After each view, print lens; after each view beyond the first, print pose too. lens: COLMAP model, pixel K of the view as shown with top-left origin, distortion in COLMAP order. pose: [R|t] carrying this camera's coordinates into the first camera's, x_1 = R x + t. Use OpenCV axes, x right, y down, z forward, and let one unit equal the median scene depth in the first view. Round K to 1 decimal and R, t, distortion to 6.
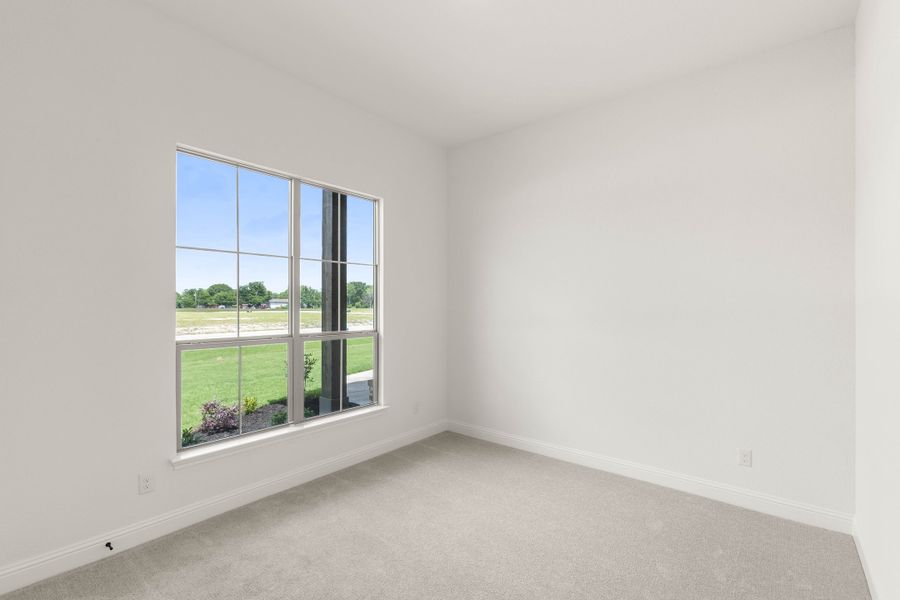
lens RADIAL K [[401.7, 0, 448.2], [0, 401.7, 301.5], [0, 0, 1]] dist [0.008224, 0.000870]
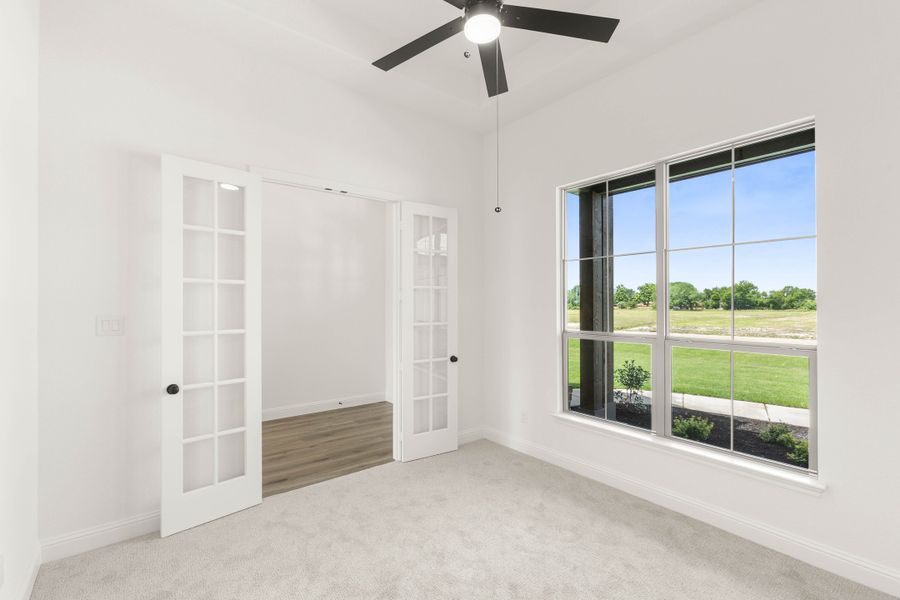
lens RADIAL K [[401.7, 0, 449.6], [0, 401.7, 307.4], [0, 0, 1]] dist [0.008224, 0.000870]
pose [[-0.226394, -0.002308, -0.974033, 0.632748], [0.010990, 0.999927, -0.004923, 0.015855], [0.973974, -0.011820, -0.226353, 0.785151]]
